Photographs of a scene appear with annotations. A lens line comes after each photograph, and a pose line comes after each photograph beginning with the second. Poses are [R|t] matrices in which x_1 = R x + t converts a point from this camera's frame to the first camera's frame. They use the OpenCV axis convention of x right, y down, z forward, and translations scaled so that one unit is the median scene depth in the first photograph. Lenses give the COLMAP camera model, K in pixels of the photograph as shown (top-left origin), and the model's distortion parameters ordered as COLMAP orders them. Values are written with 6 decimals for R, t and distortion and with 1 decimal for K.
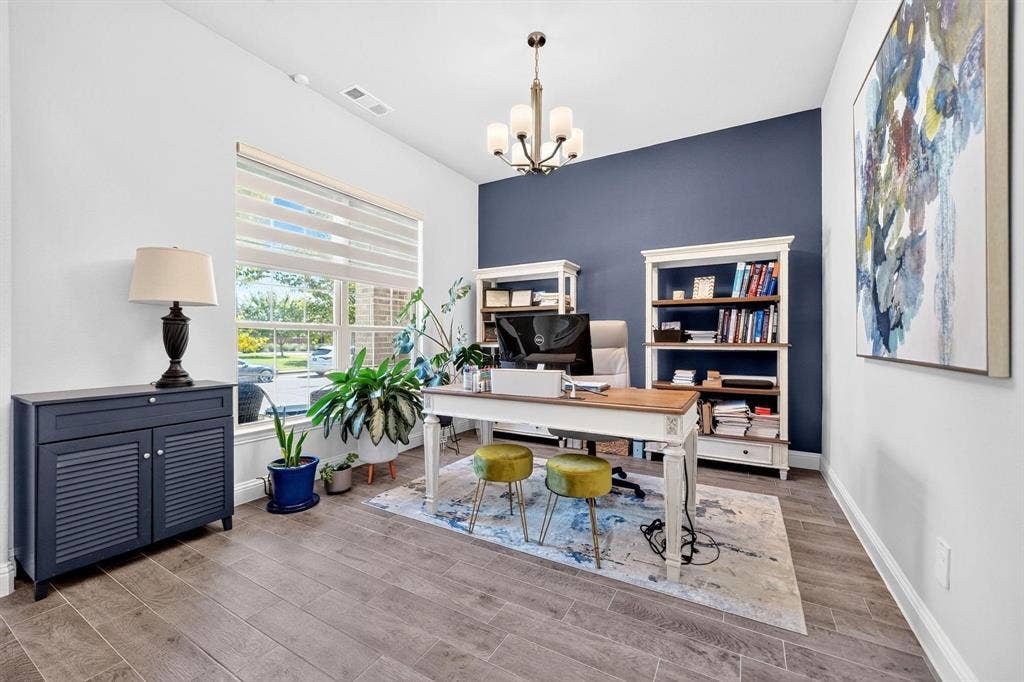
lens RADIAL K [[406.7, 0, 514.0], [0, 406.7, 339.3], [0, 0, 1]] dist [-0.007953, 0.001206]
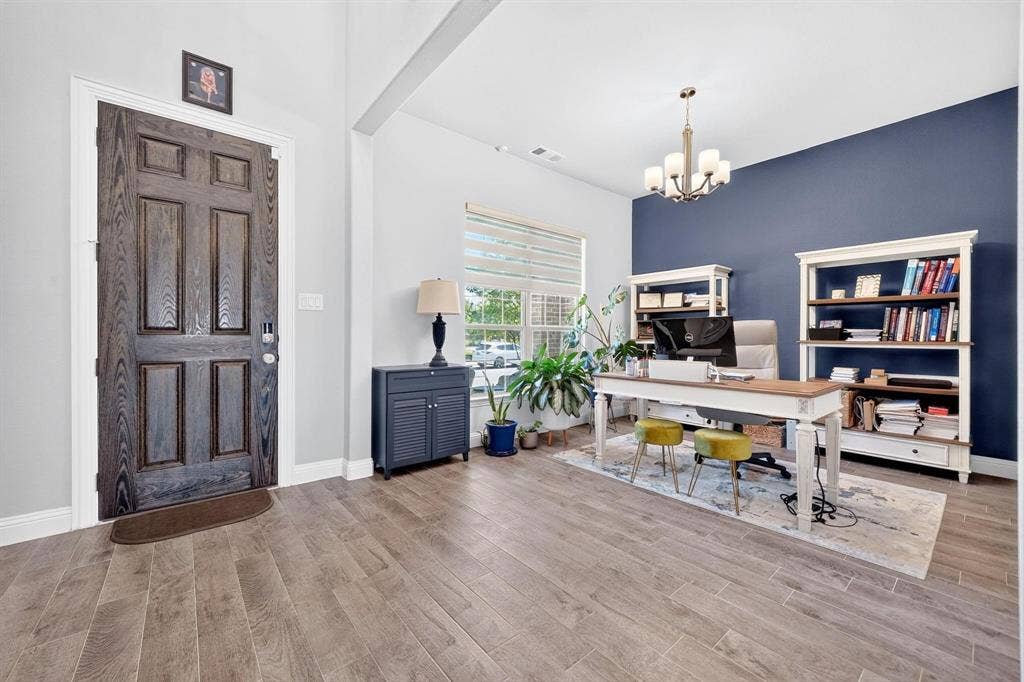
lens RADIAL K [[406.7, 0, 510.2], [0, 406.7, 338.2], [0, 0, 1]] dist [-0.007953, 0.001206]
pose [[0.936147, 0.004320, -0.351582, -0.012317], [-0.002651, 0.999983, 0.005227, -0.001587], [0.351598, -0.003962, 0.936143, -0.326647]]
